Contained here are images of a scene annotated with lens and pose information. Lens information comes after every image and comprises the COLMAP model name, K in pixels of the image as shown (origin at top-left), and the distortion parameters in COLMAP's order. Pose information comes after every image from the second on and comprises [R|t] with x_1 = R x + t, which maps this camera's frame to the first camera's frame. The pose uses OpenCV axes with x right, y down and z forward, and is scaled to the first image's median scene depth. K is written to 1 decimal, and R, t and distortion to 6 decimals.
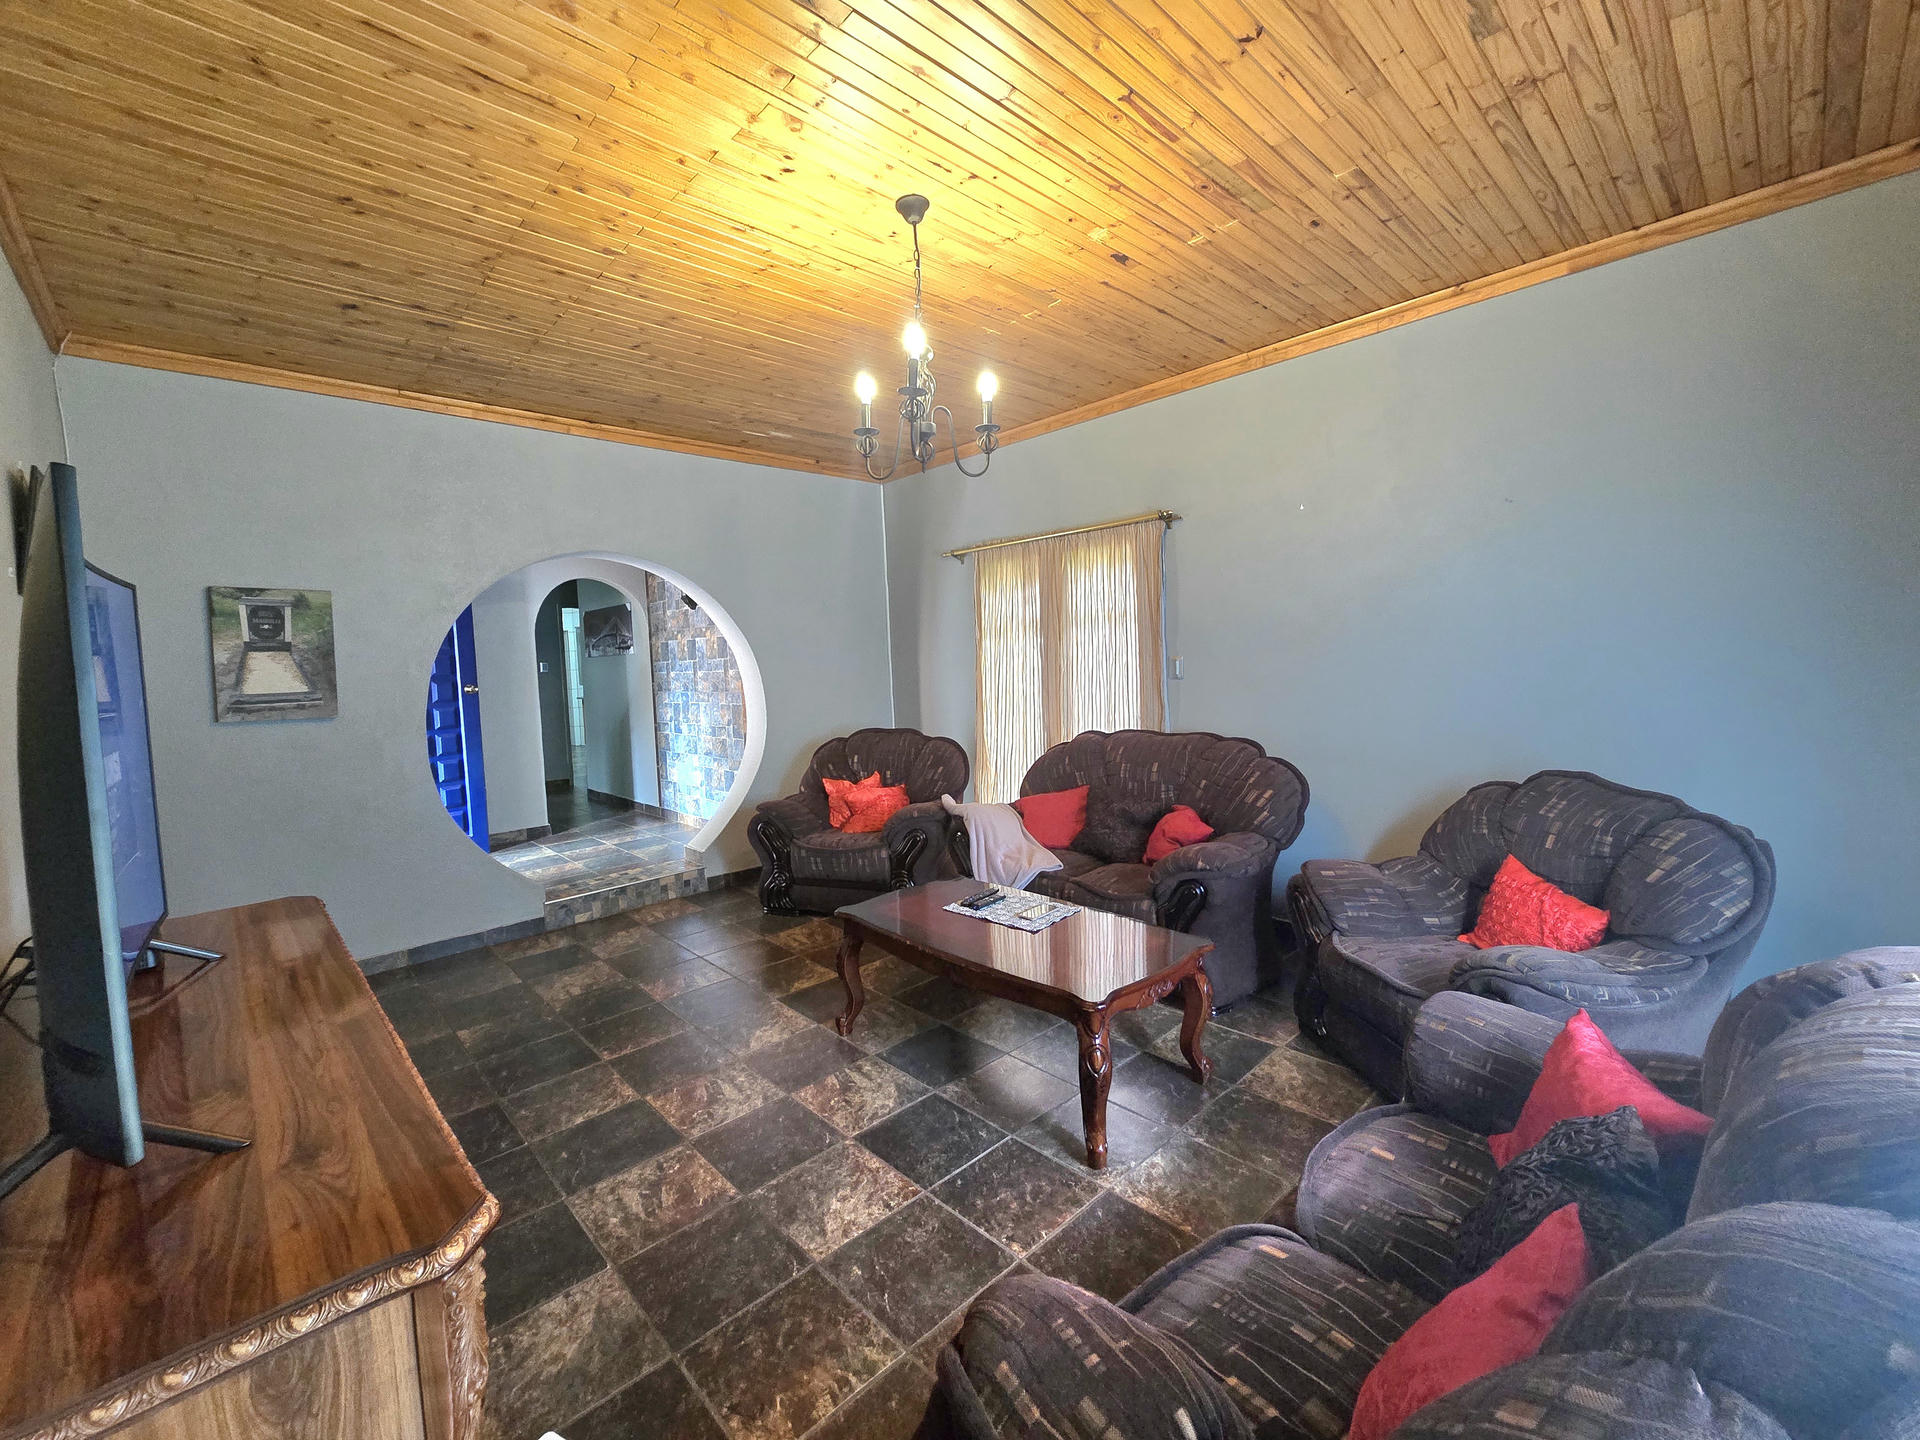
lens RADIAL K [[789.8, 0, 957.4], [0, 789.8, 713.2], [0, 0, 1]] dist [-0.000388, 0.000091]
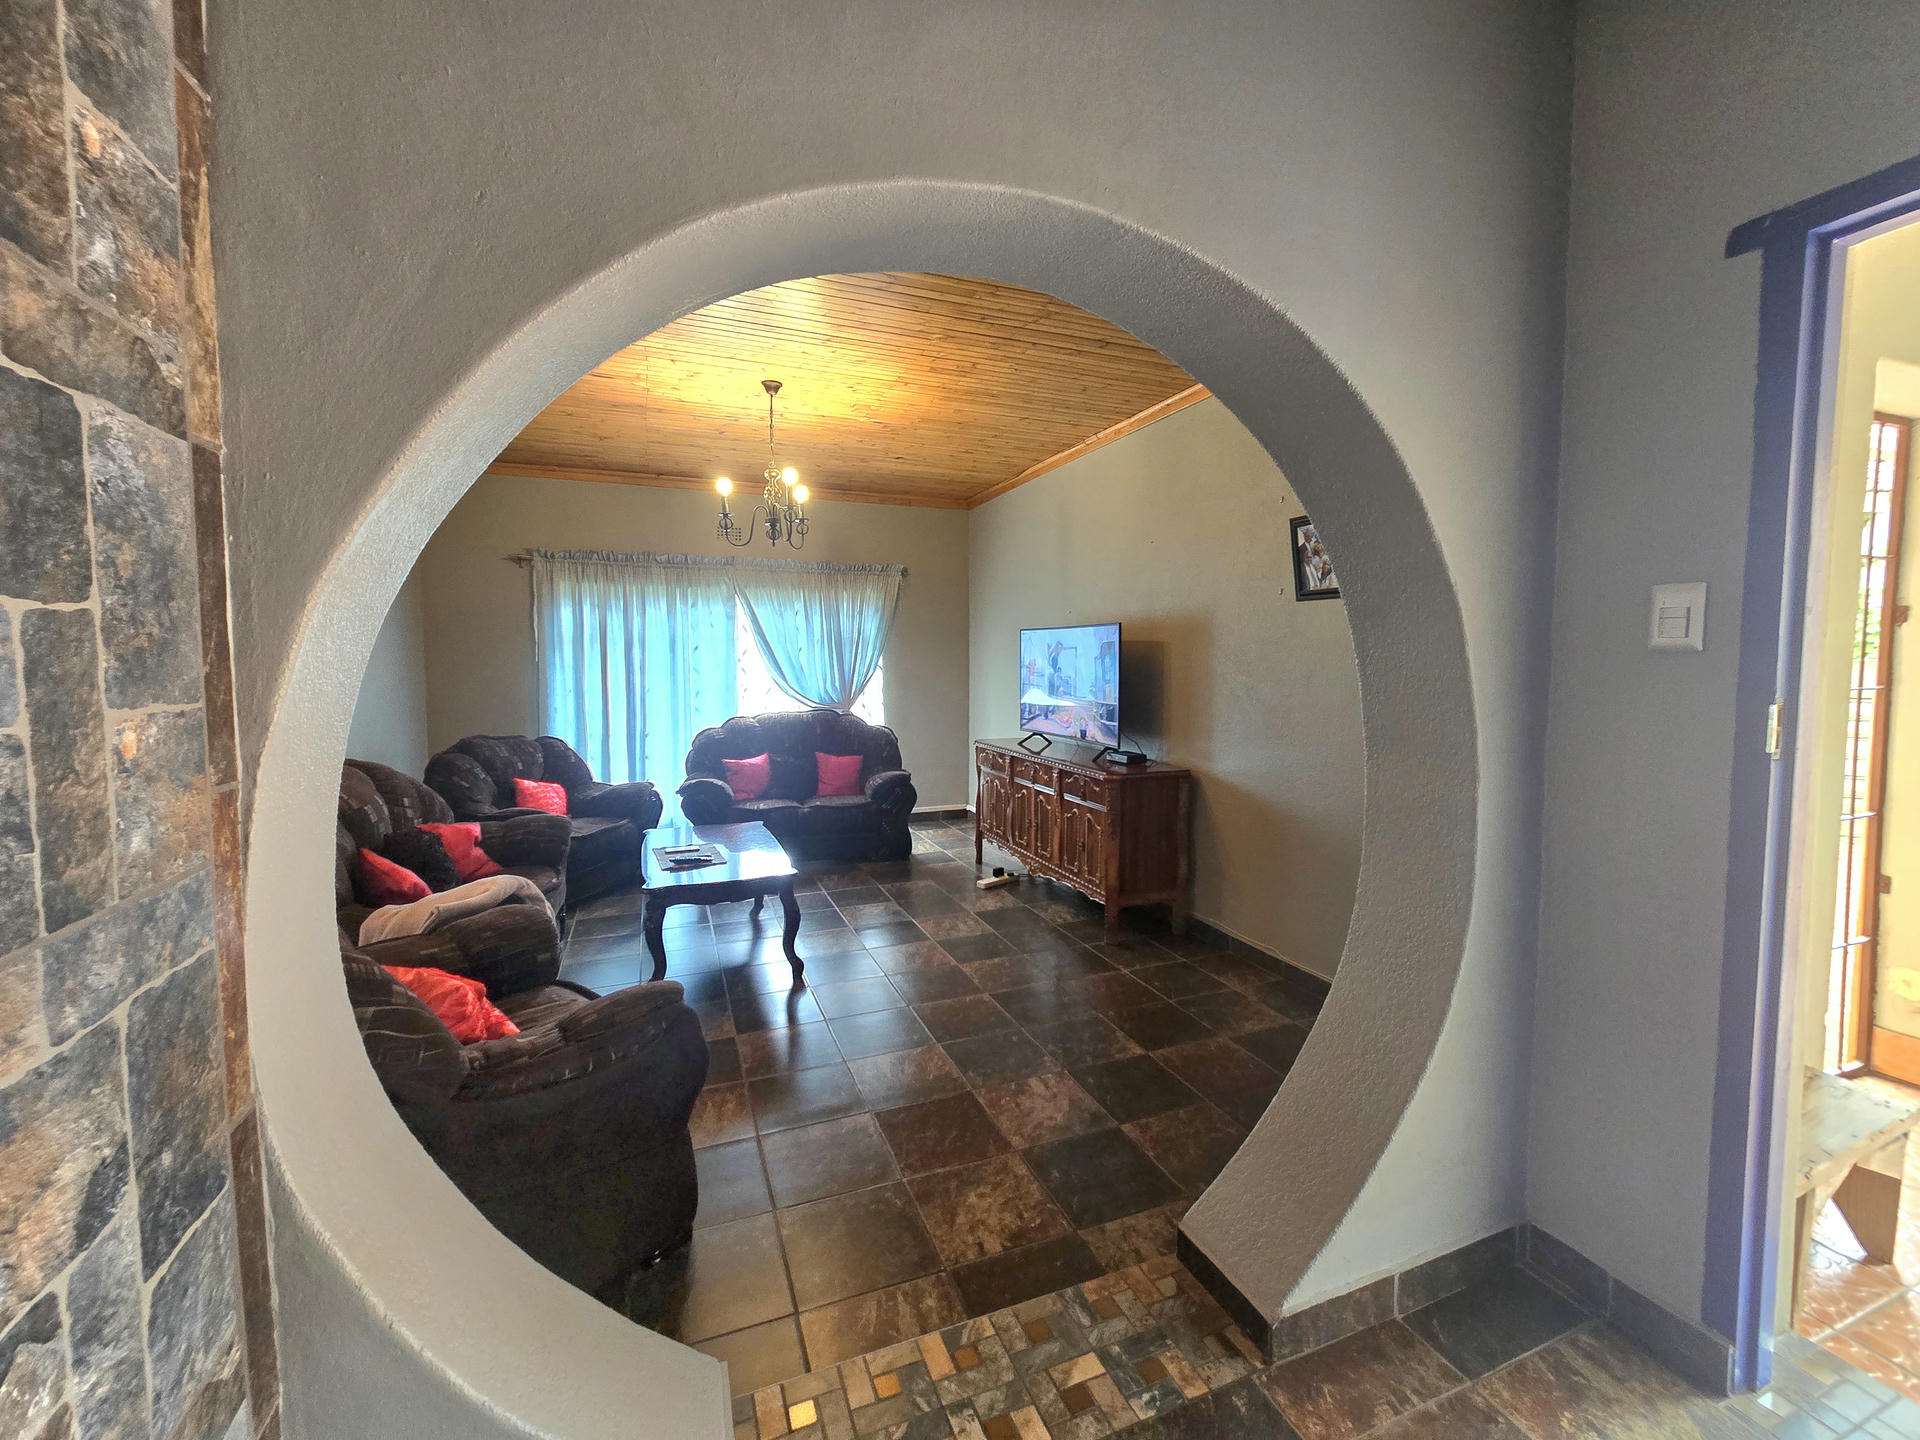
lens RADIAL K [[789.8, 0, 969.0], [0, 789.8, 704.8], [0, 0, 1]] dist [-0.000388, 0.000091]
pose [[-0.930288, 0.013159, 0.366593, -0.836571], [0.057787, 0.992136, 0.111030, -0.115829], [-0.362249, 0.124474, -0.923733, 1.988037]]
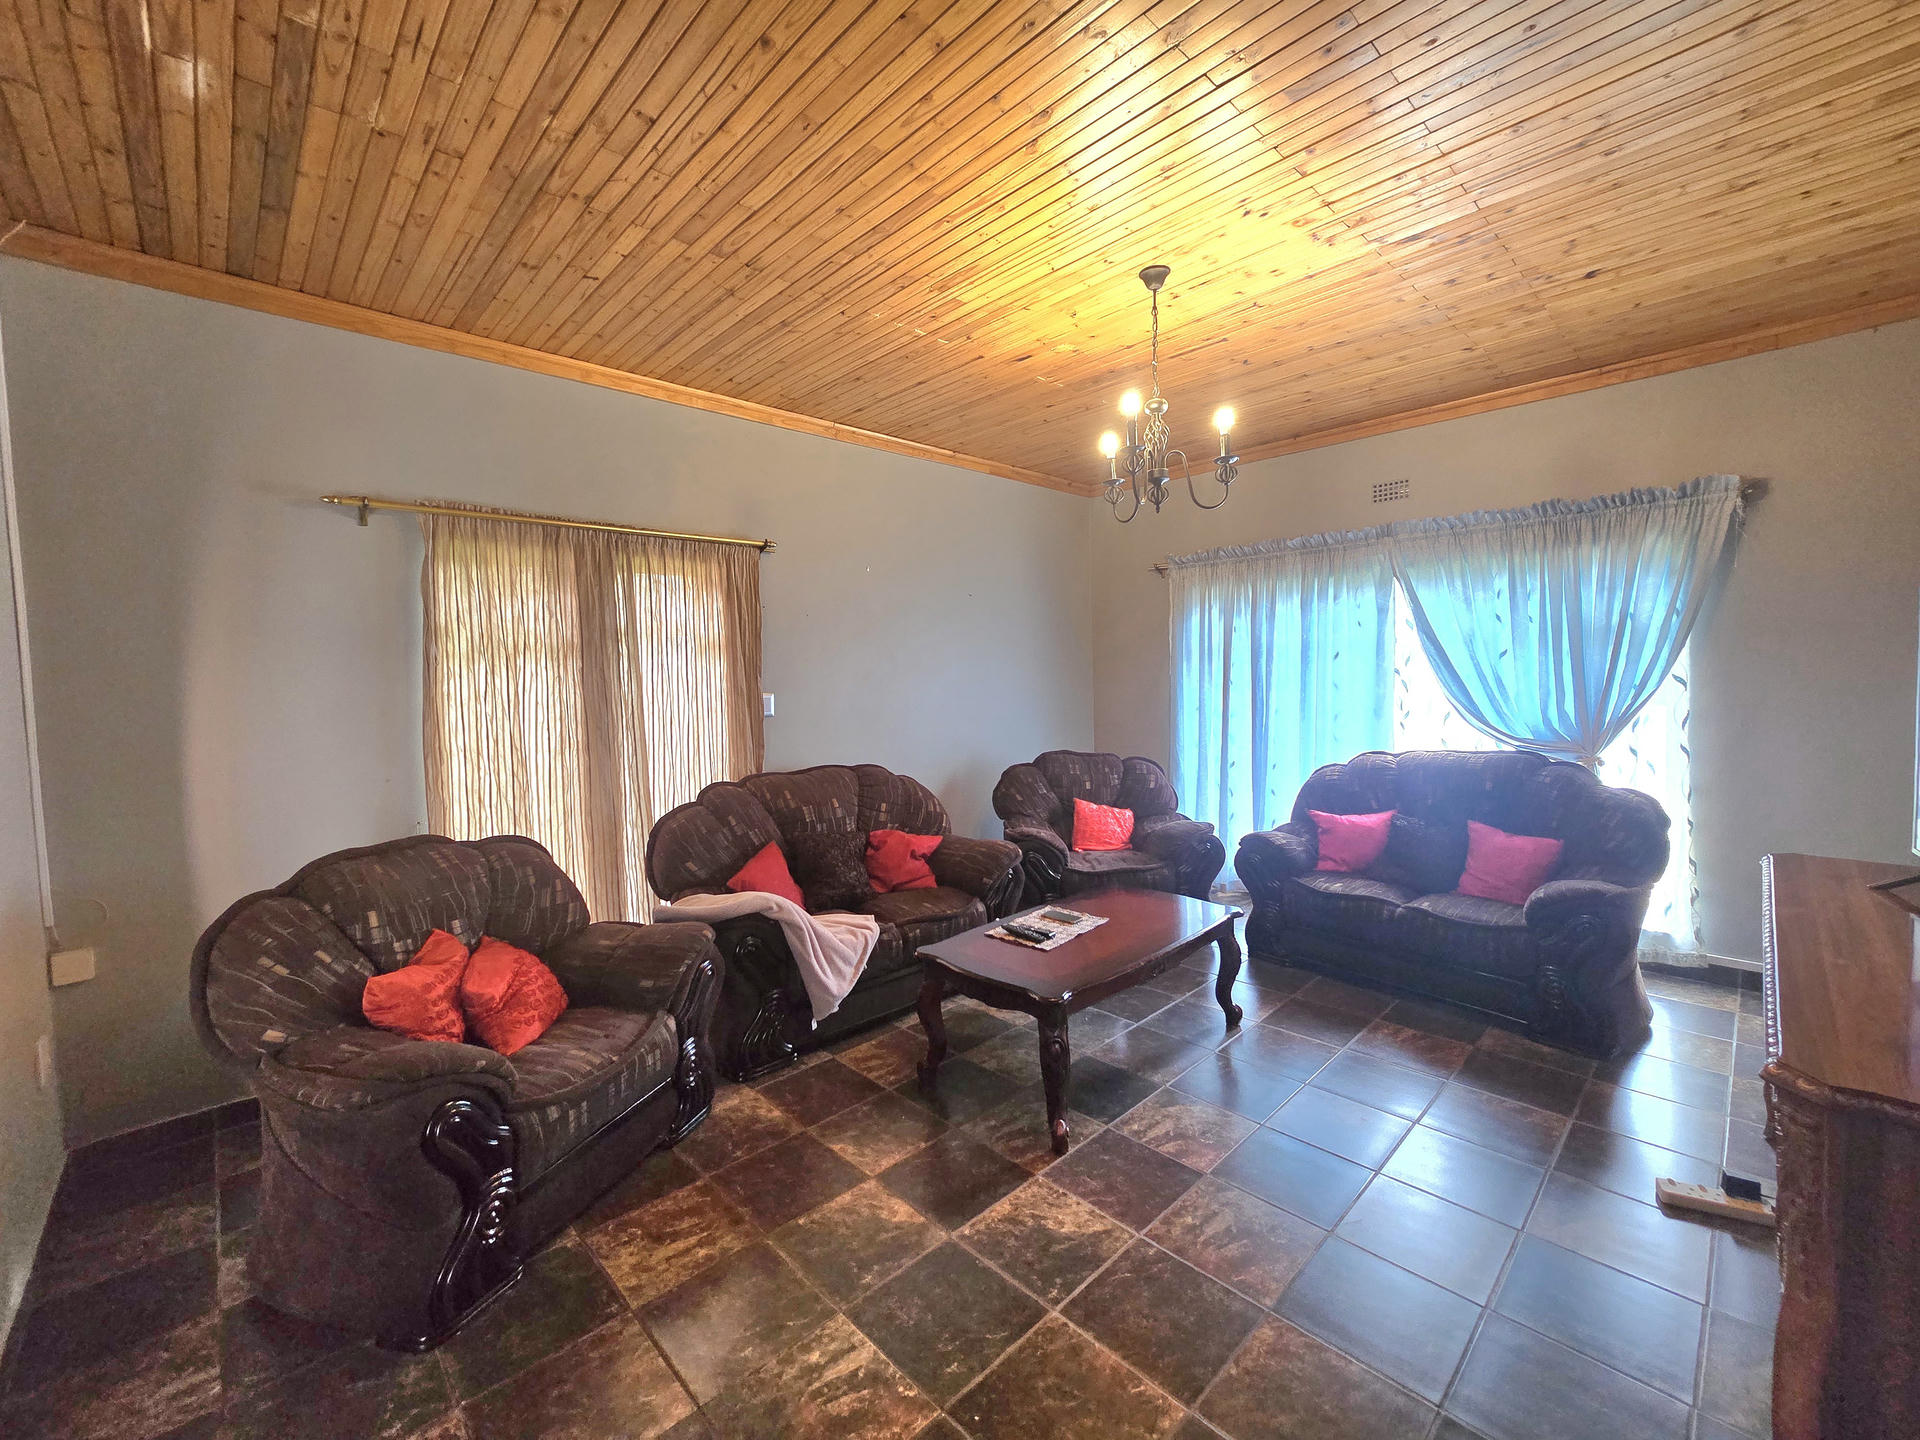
lens RADIAL K [[789.8, 0, 963.4], [0, 789.8, 708.1], [0, 0, 1]] dist [-0.000388, 0.000091]
pose [[-0.007886, -0.008980, 0.999929, -0.954601], [0.094547, 0.995473, 0.009685, -0.057766], [-0.995489, 0.094617, -0.007001, 1.082470]]
